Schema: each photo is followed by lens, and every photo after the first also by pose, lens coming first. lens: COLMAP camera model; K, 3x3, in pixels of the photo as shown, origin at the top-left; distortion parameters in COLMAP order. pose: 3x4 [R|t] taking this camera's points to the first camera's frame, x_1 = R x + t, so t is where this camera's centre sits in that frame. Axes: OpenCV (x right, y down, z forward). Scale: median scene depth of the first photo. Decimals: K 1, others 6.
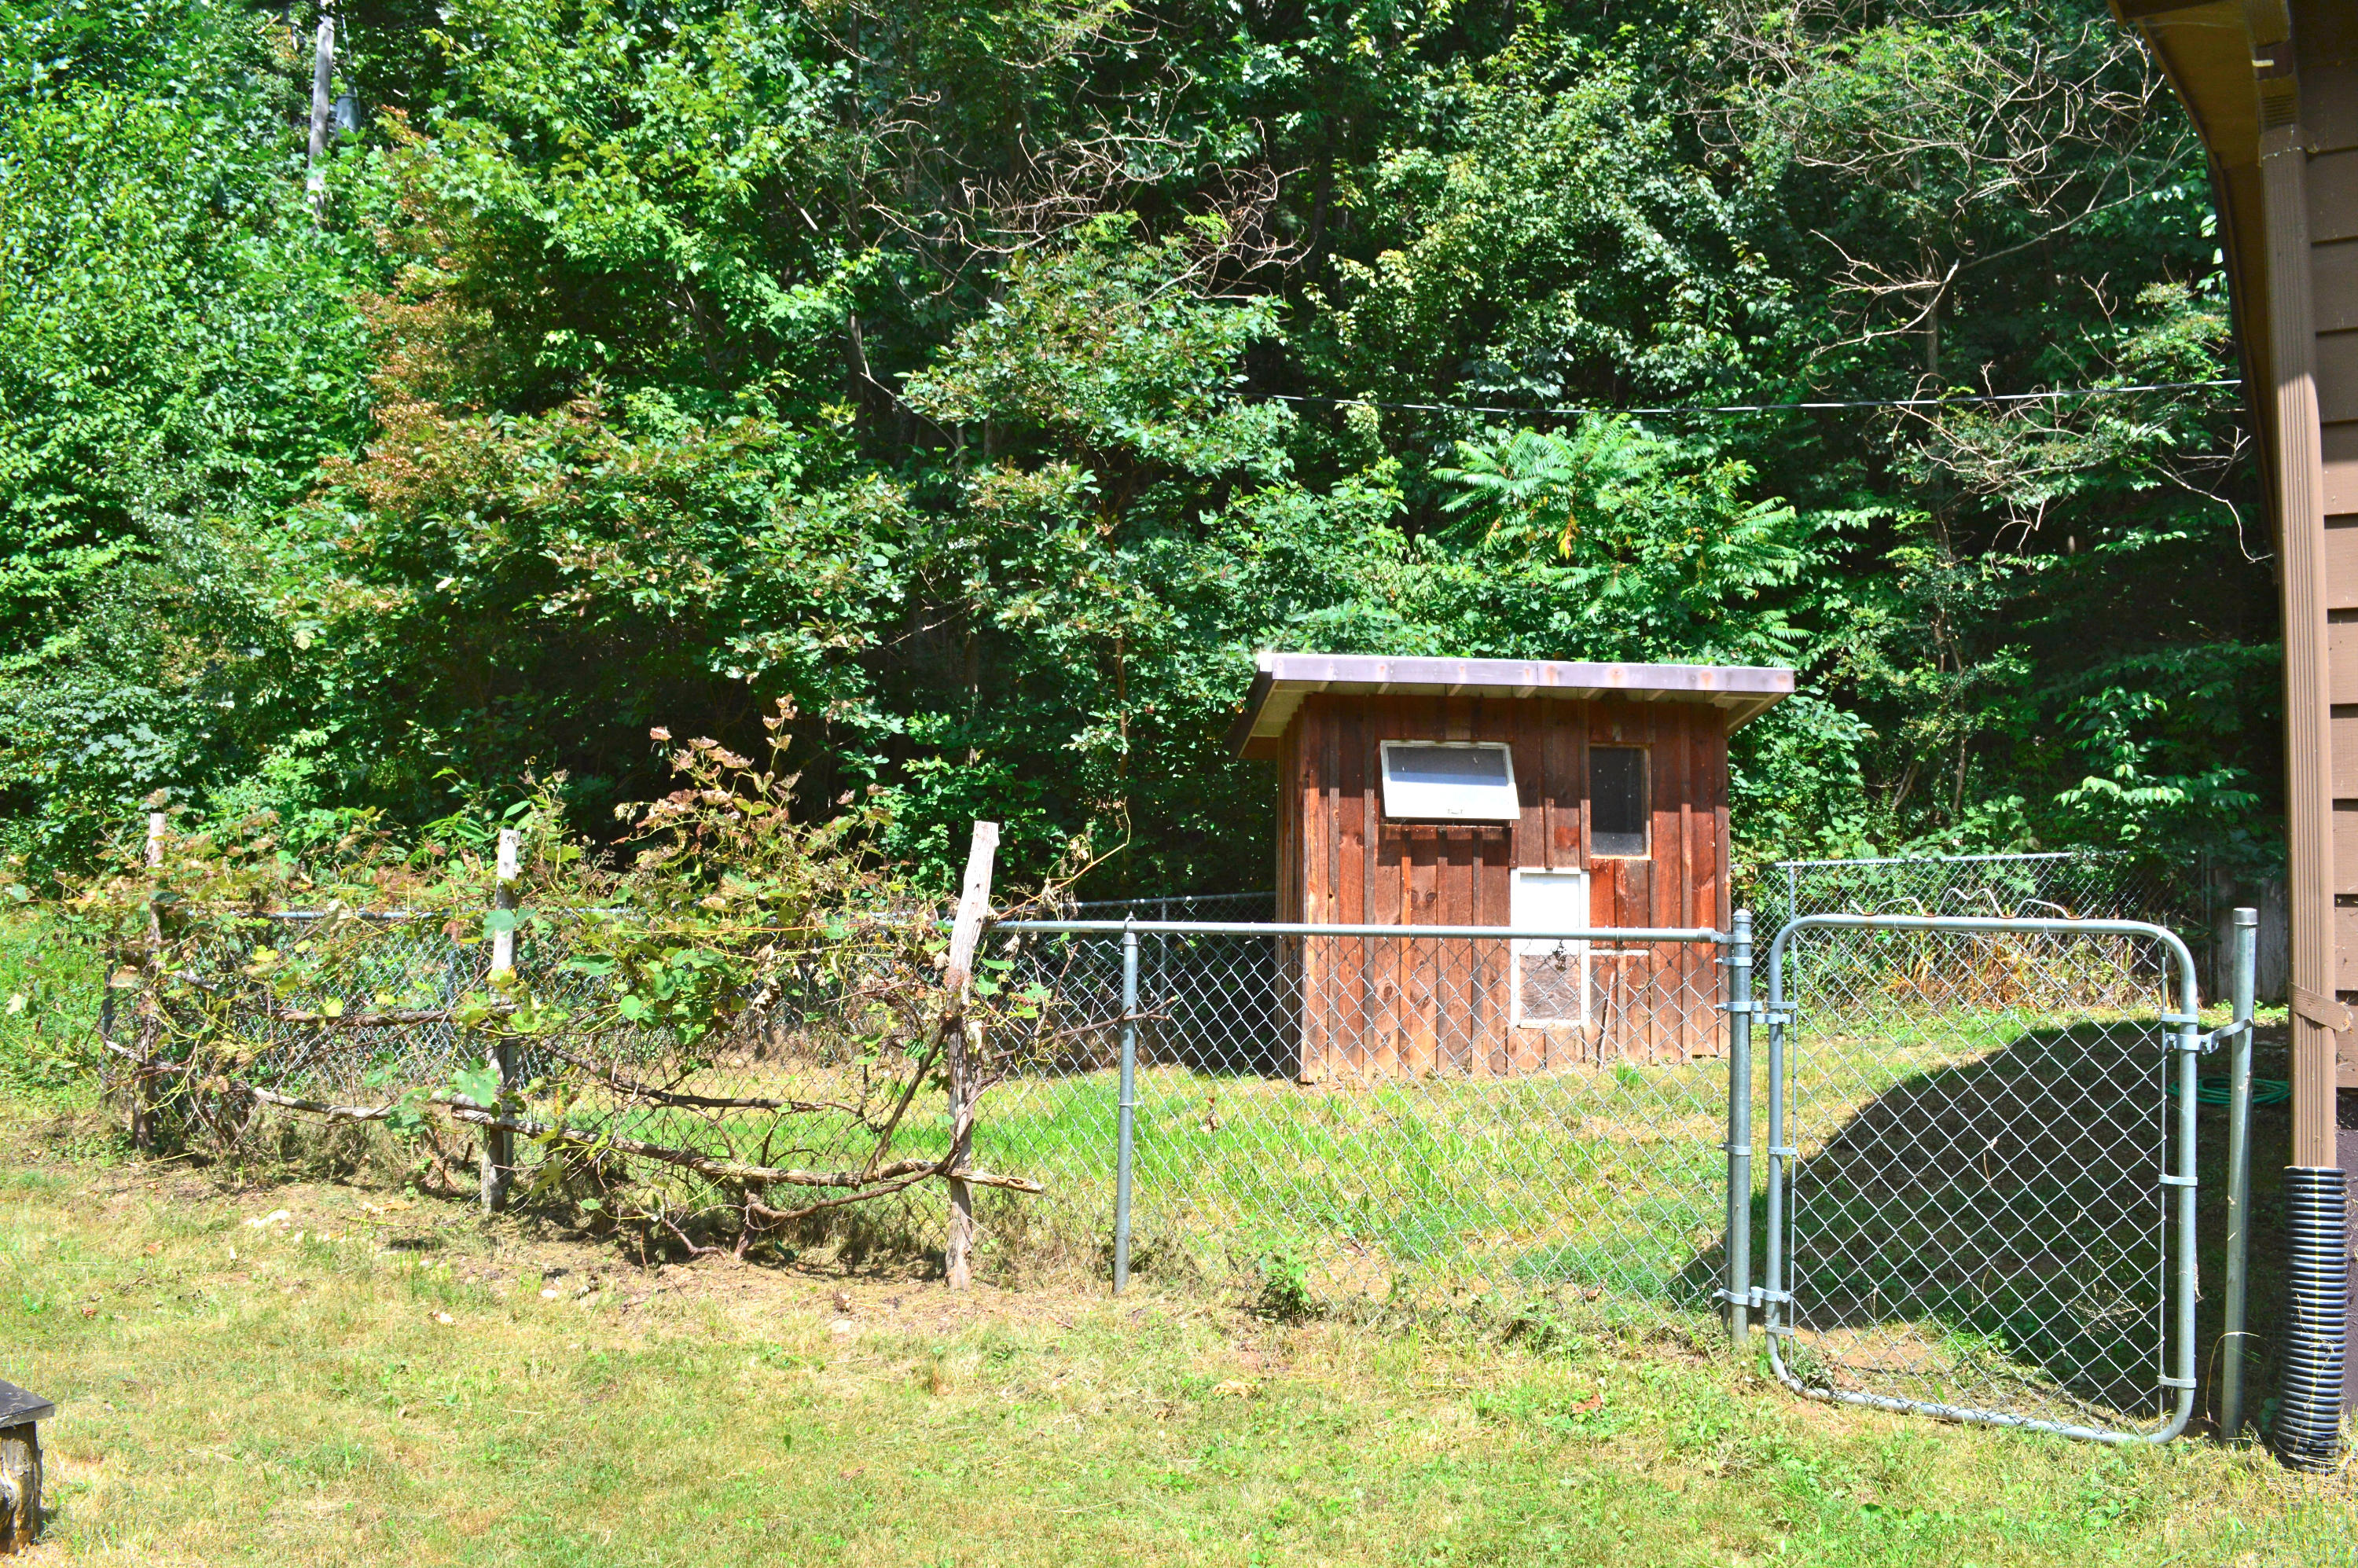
lens RADIAL K [[1885.1, 0, 1179.0], [0, 1885.1, 784.0], [0, 0, 1]] dist [-0.085937, 0.013388]
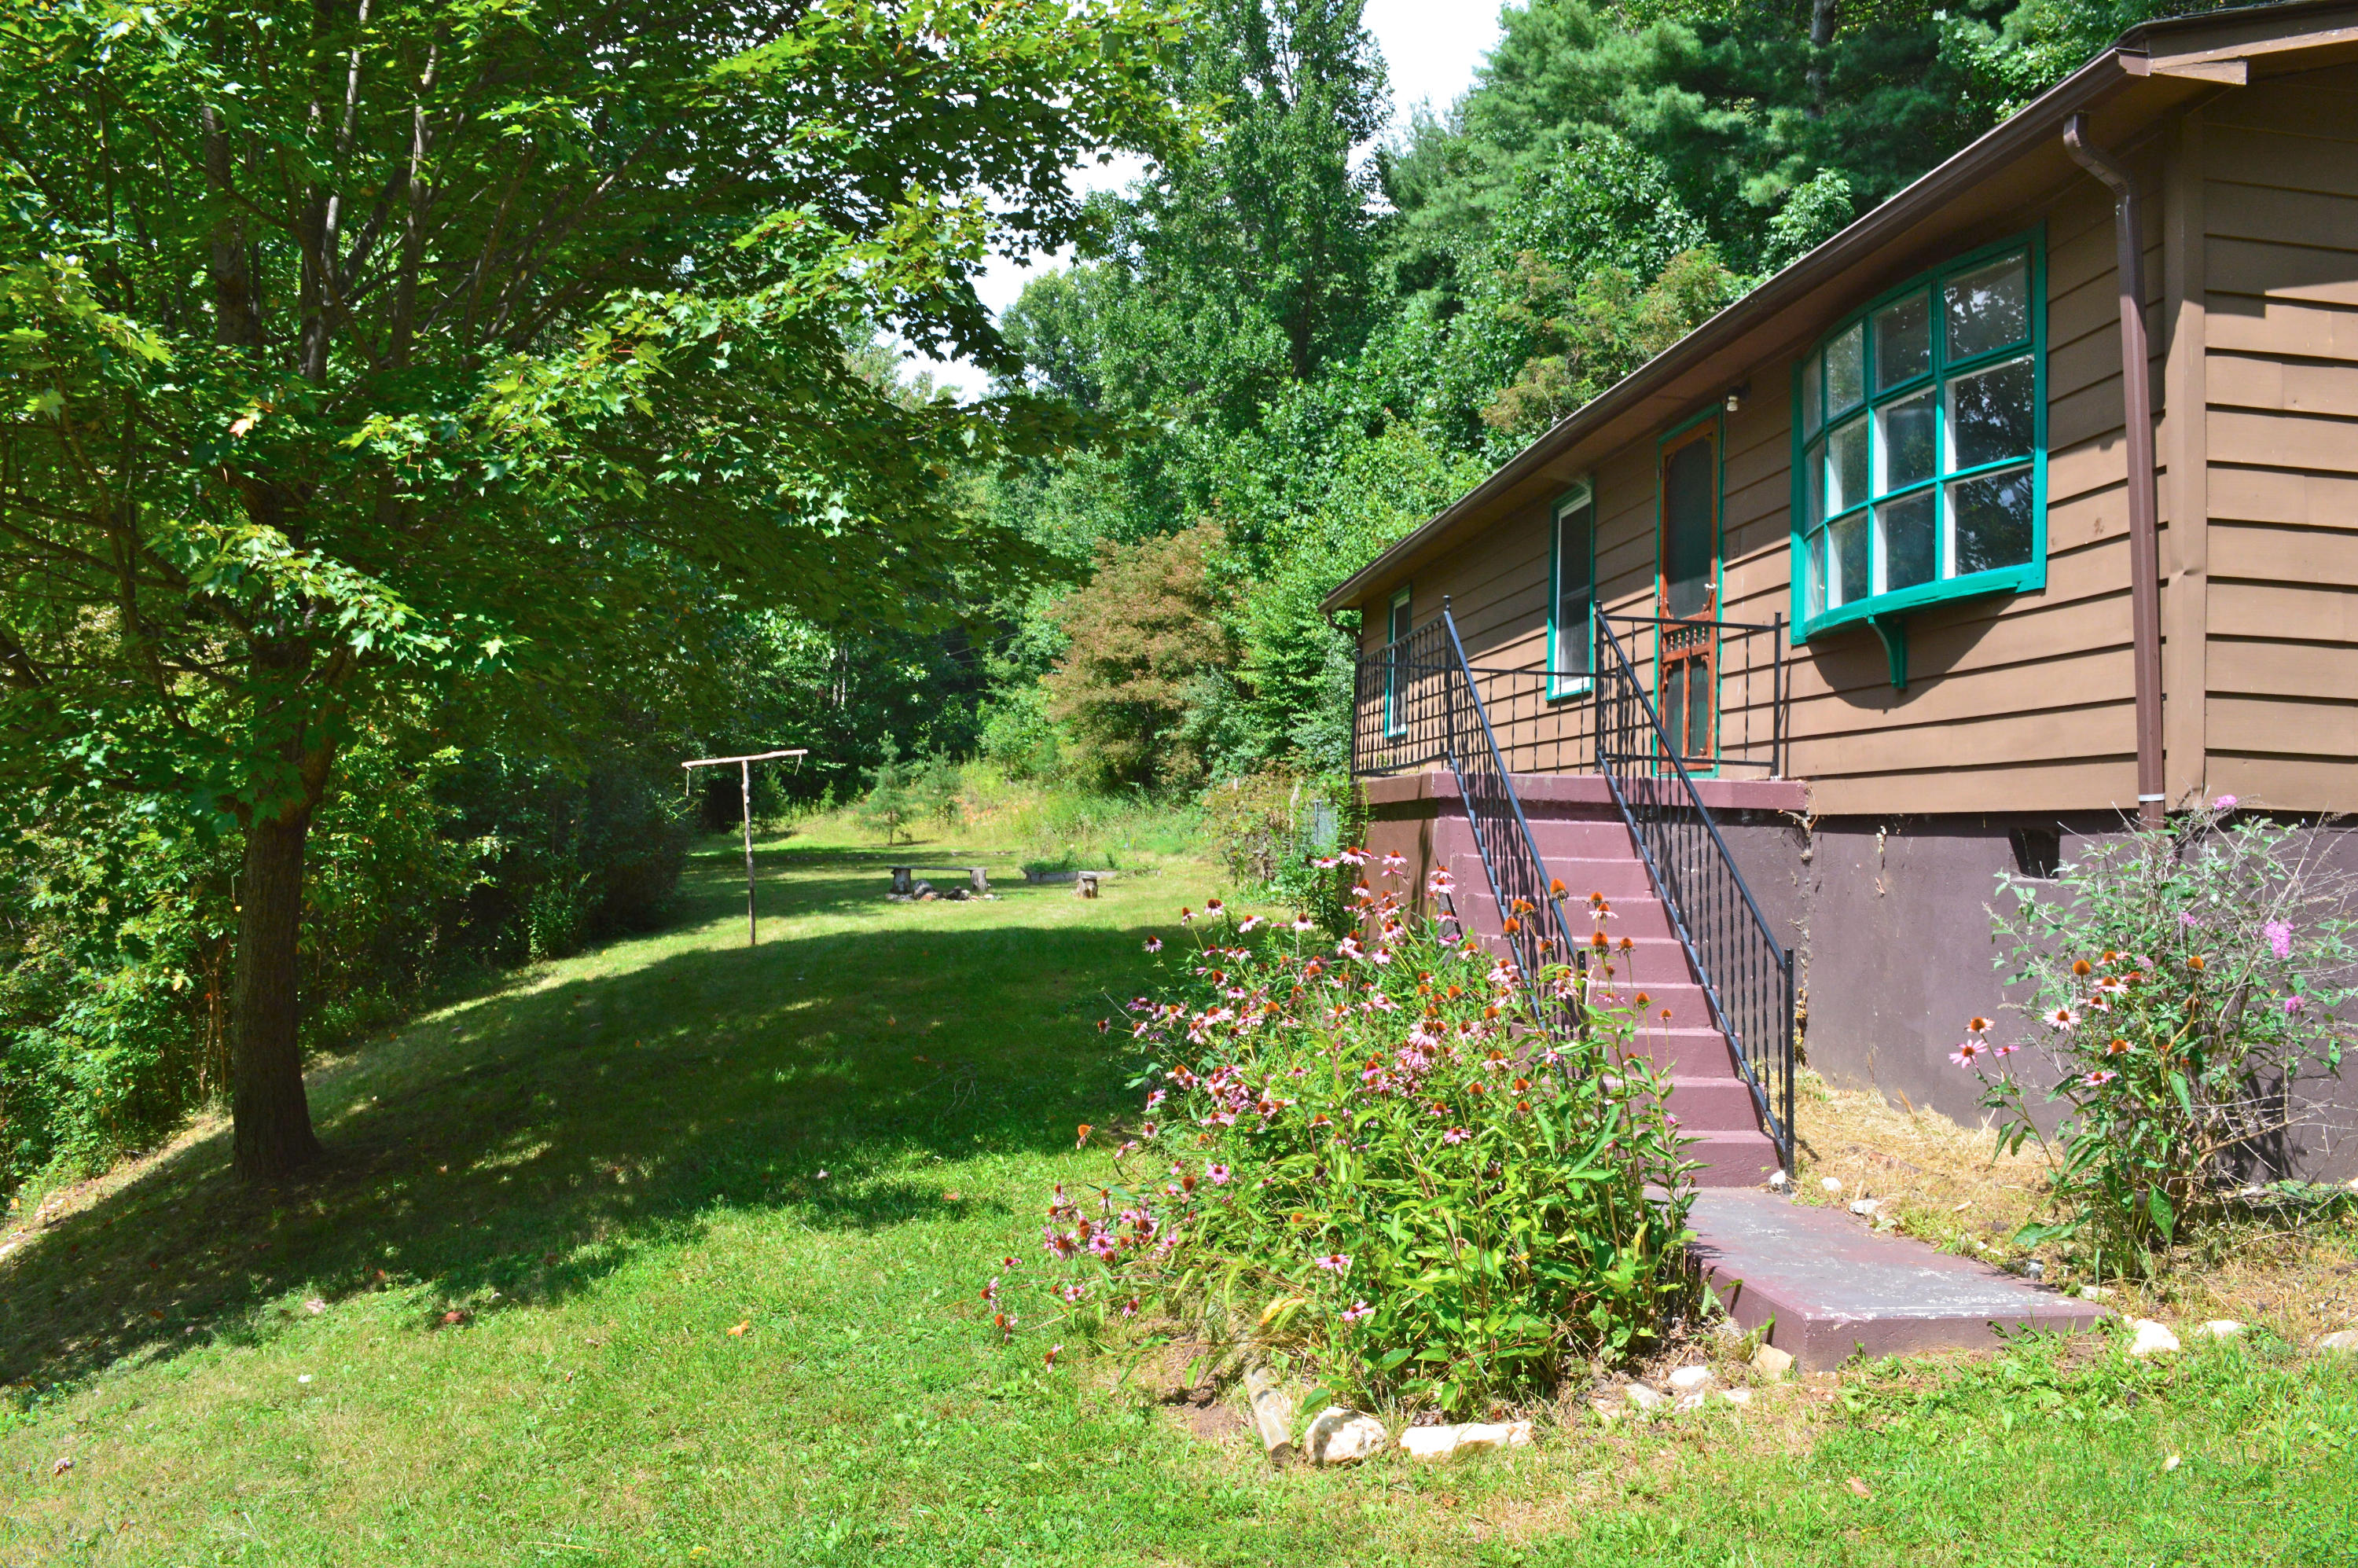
lens RADIAL K [[1885.1, 0, 1179.0], [0, 1885.1, 784.0], [0, 0, 1]] dist [-0.085937, 0.013388]
pose [[0.635638, -0.018056, -0.771776, 1.747707], [0.040782, 0.999116, 0.010213, -0.010506], [0.770909, -0.037966, 0.635812, -1.107517]]
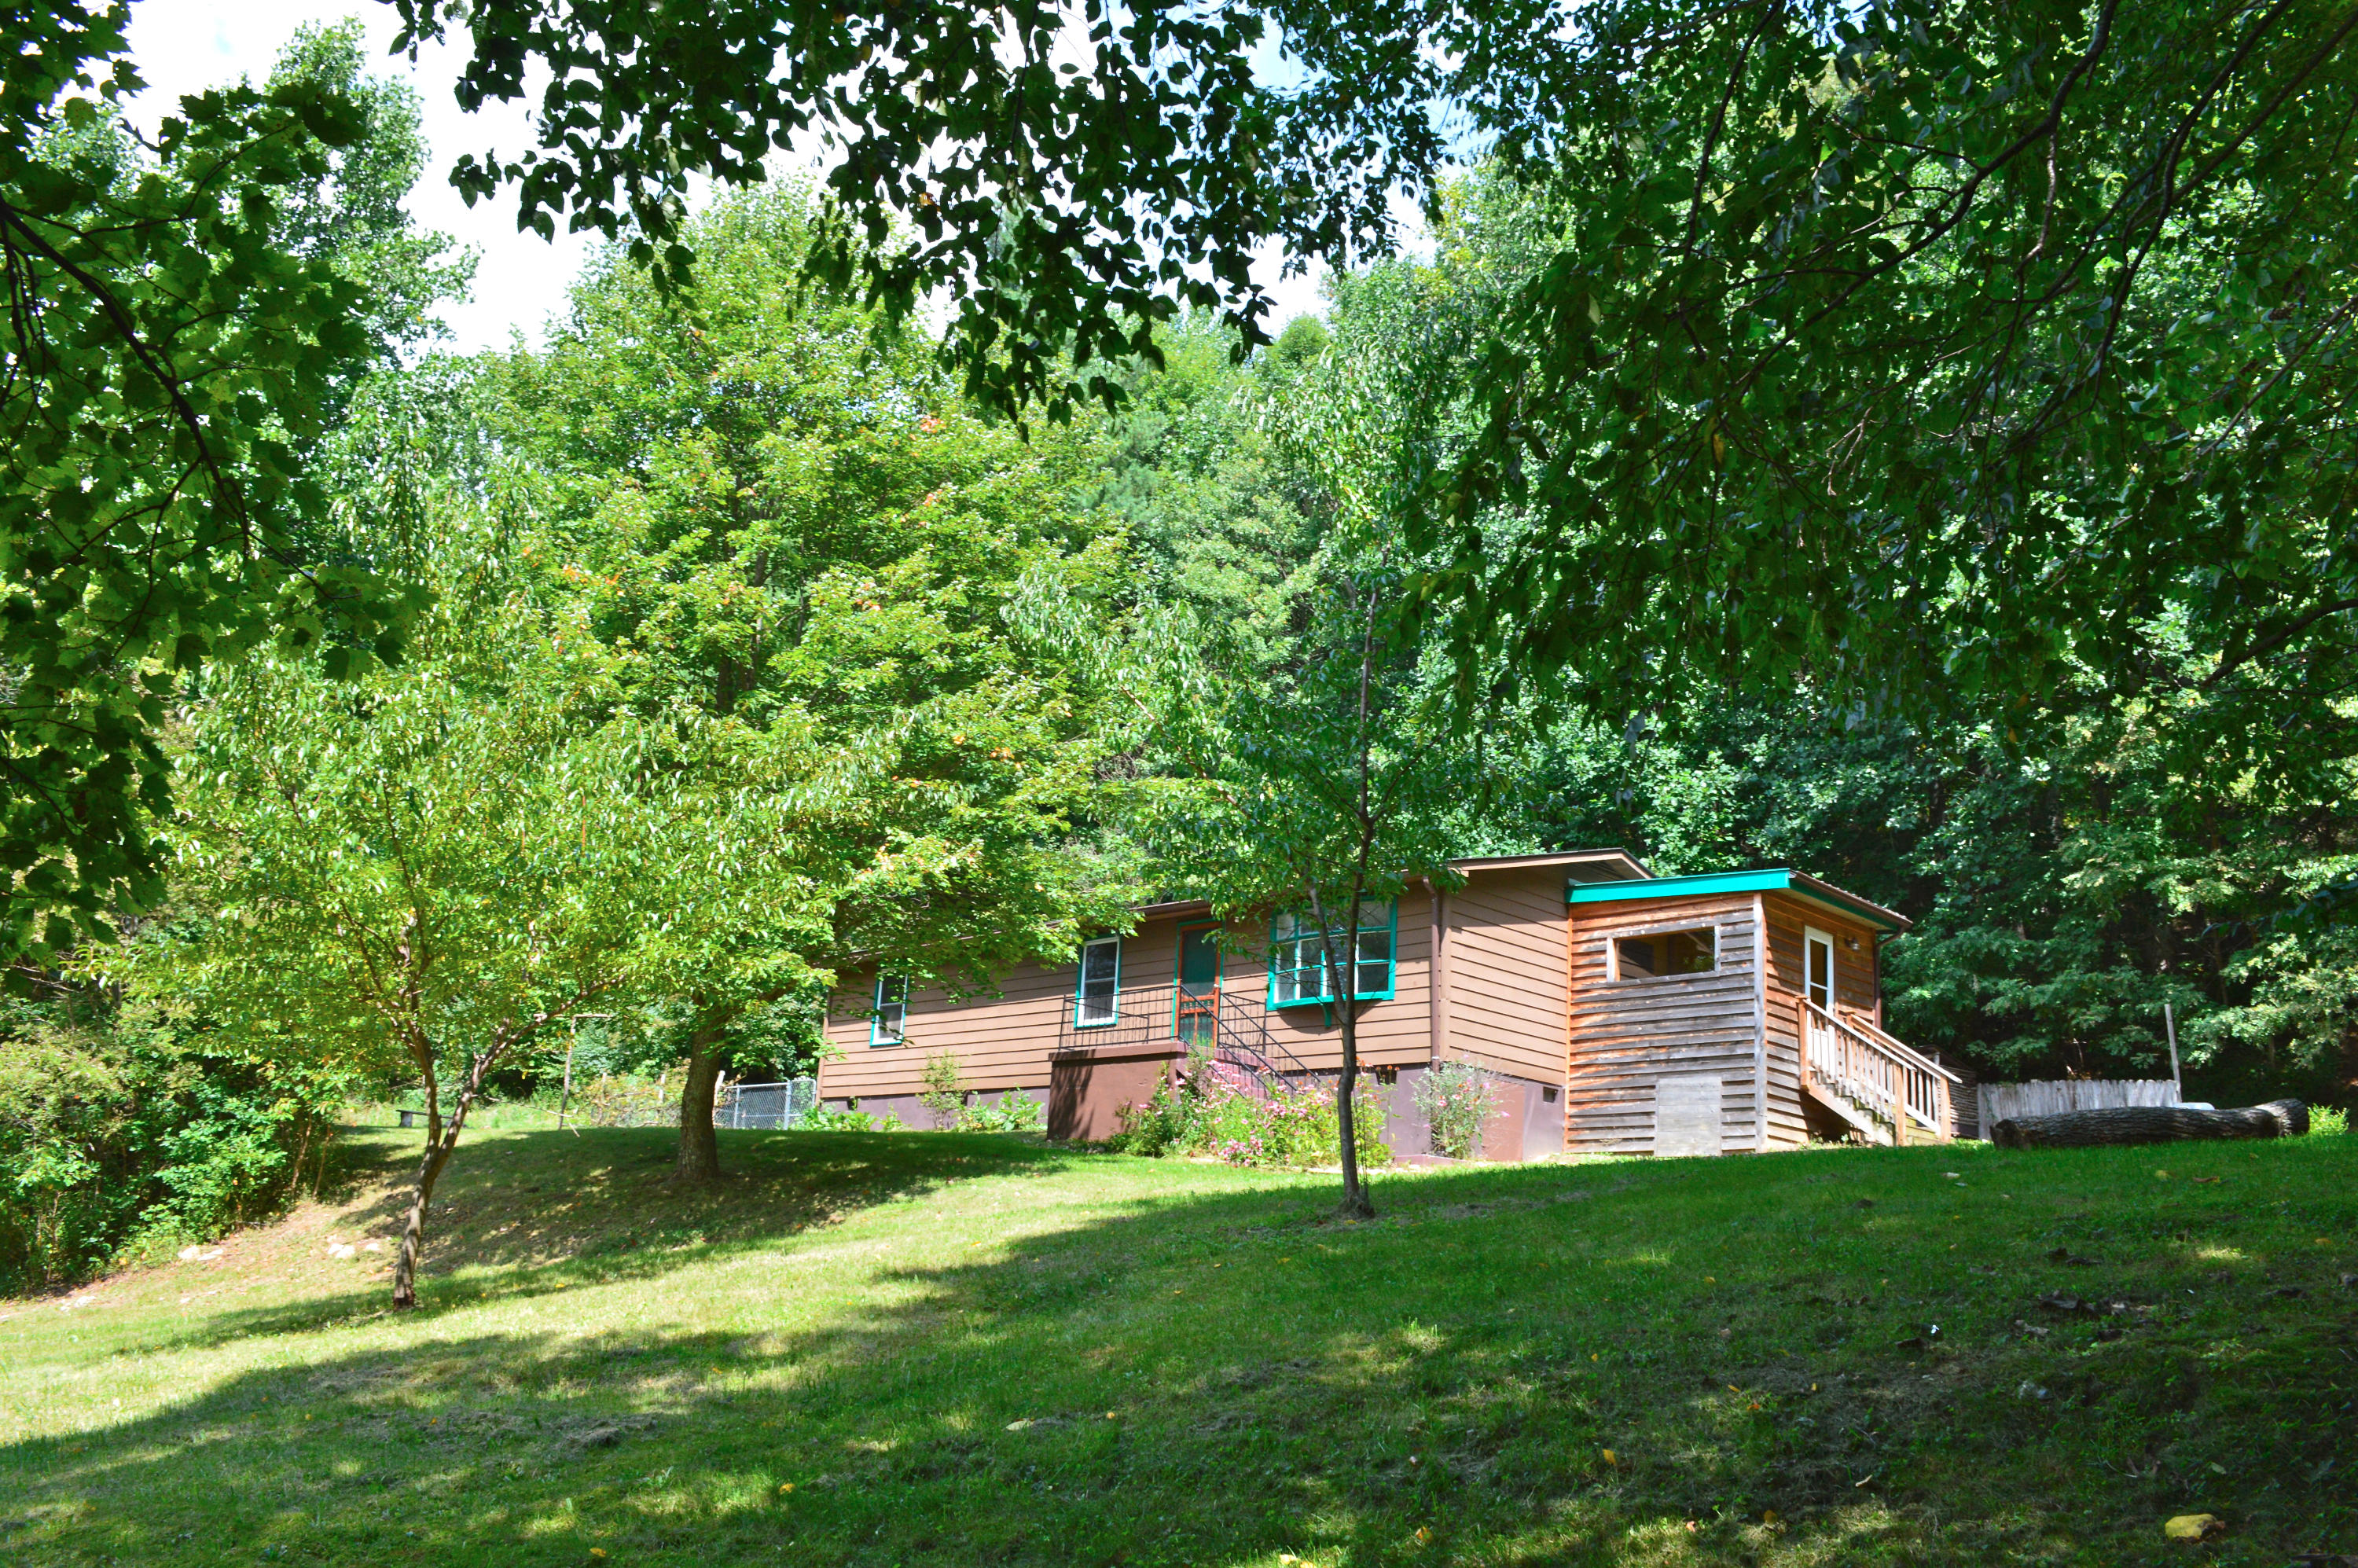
lens RADIAL K [[1885.1, 0, 1179.0], [0, 1885.1, 784.0], [0, 0, 1]] dist [-0.085937, 0.013388]
pose [[0.975402, -0.018063, -0.219693, 1.686524], [-0.024419, 0.981649, -0.189127, 0.137373], [0.219077, 0.189839, 0.957061, -2.950515]]
